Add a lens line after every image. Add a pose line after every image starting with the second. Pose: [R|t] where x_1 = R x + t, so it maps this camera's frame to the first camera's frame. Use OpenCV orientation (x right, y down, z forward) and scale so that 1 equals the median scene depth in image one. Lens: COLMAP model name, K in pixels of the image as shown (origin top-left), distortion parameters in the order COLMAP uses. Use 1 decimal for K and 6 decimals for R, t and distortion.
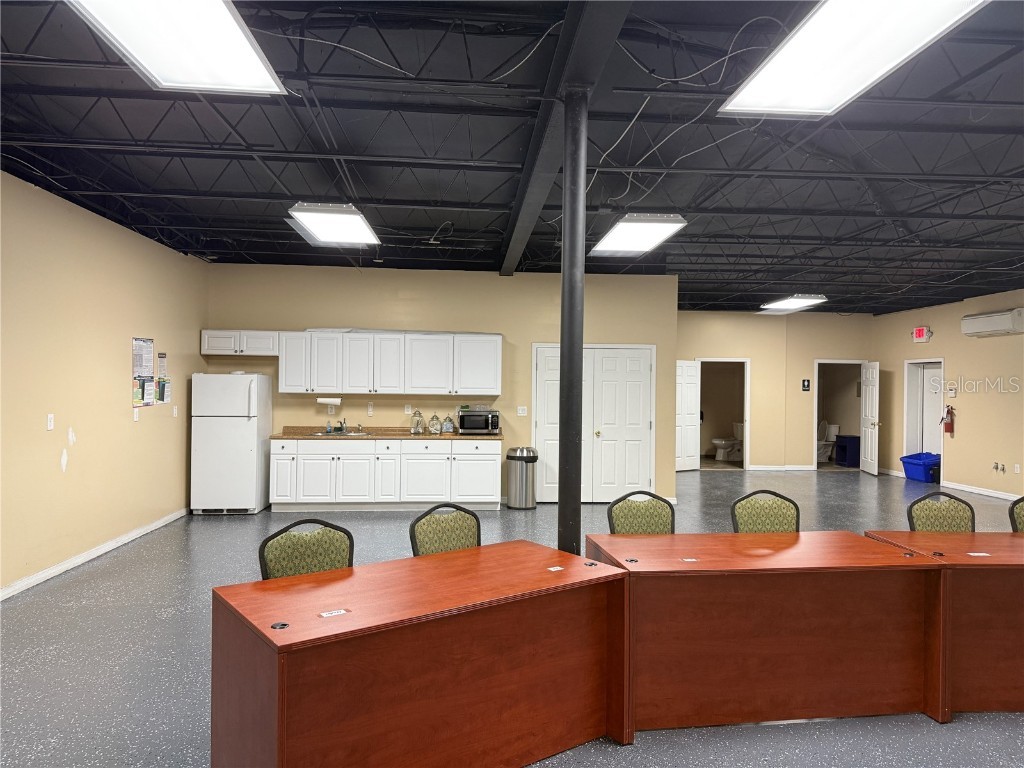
lens RADIAL K [[714.8, 0, 512.0], [0, 714.8, 384.0], [0, 0, 1]] dist [0.000663, -0.007162]
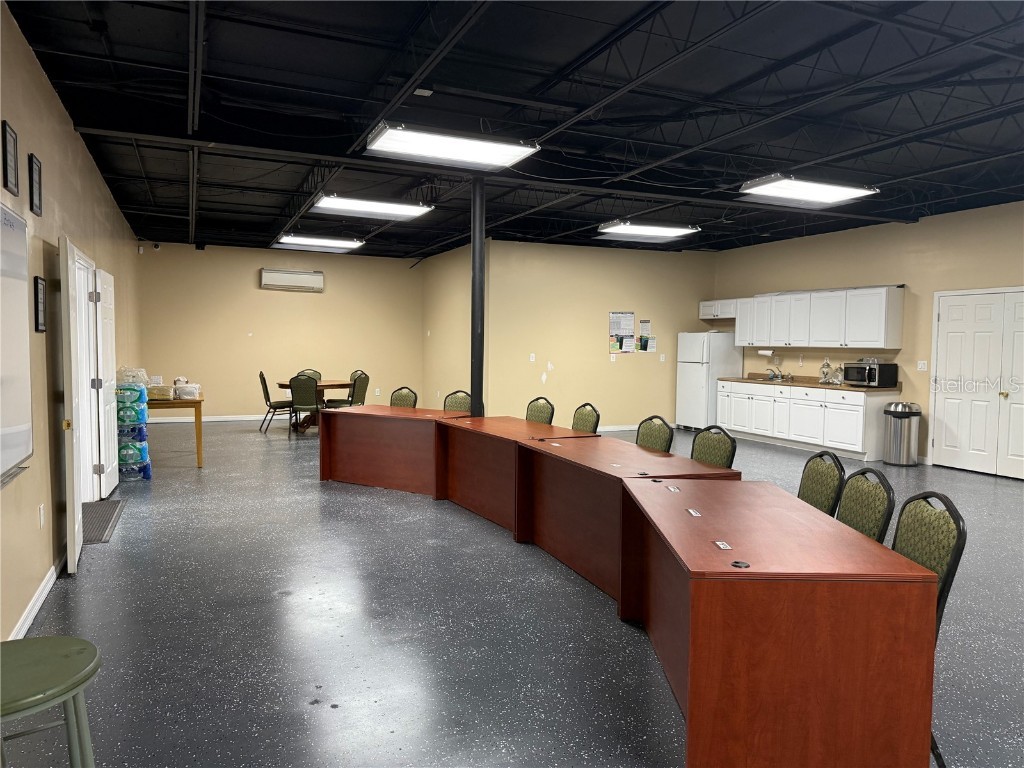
lens RADIAL K [[718.4, 0, 512.0], [0, 718.4, 384.0], [0, 0, 1]] dist [0.129170, -0.146413]
pose [[0.323030, 0.047195, -0.945211, 0.841415], [-0.005361, 0.998831, 0.048040, 0.020516], [0.946374, -0.010451, 0.322905, 0.194708]]
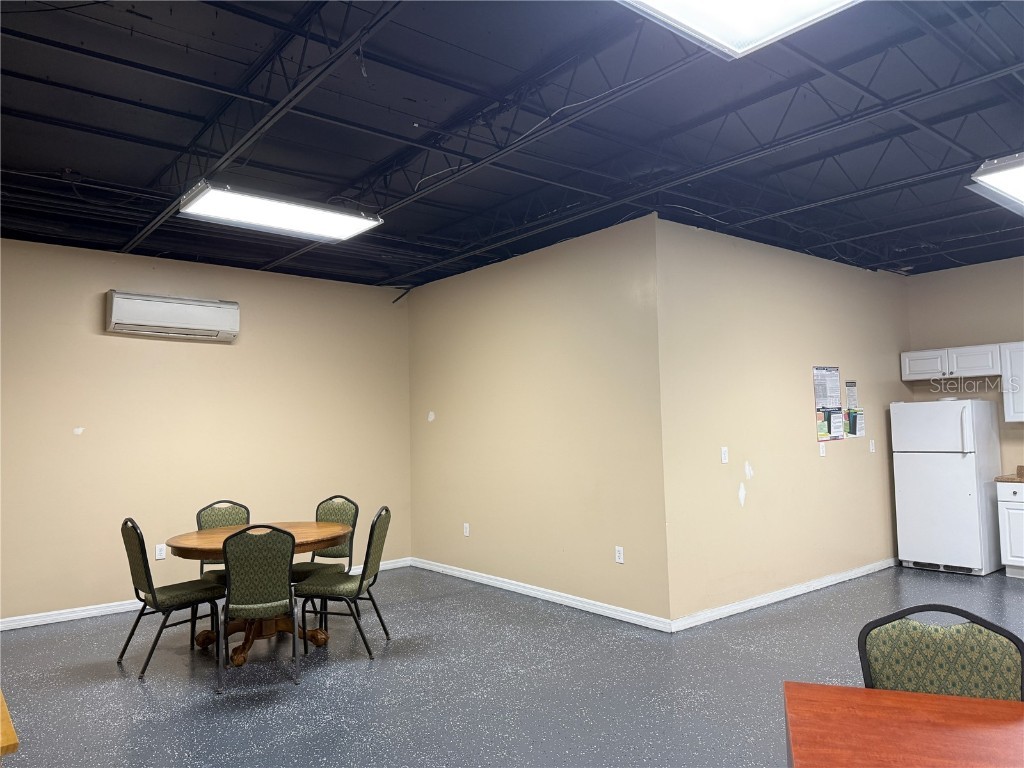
lens RADIAL K [[714.8, 0, 512.0], [0, 714.8, 384.0], [0, 0, 1]] dist [0.000663, -0.007162]
pose [[0.565306, -0.076138, -0.821360, 0.011346], [0.030050, 0.996971, -0.071735, 0.010950], [0.824333, 0.015870, 0.565882, 0.121403]]
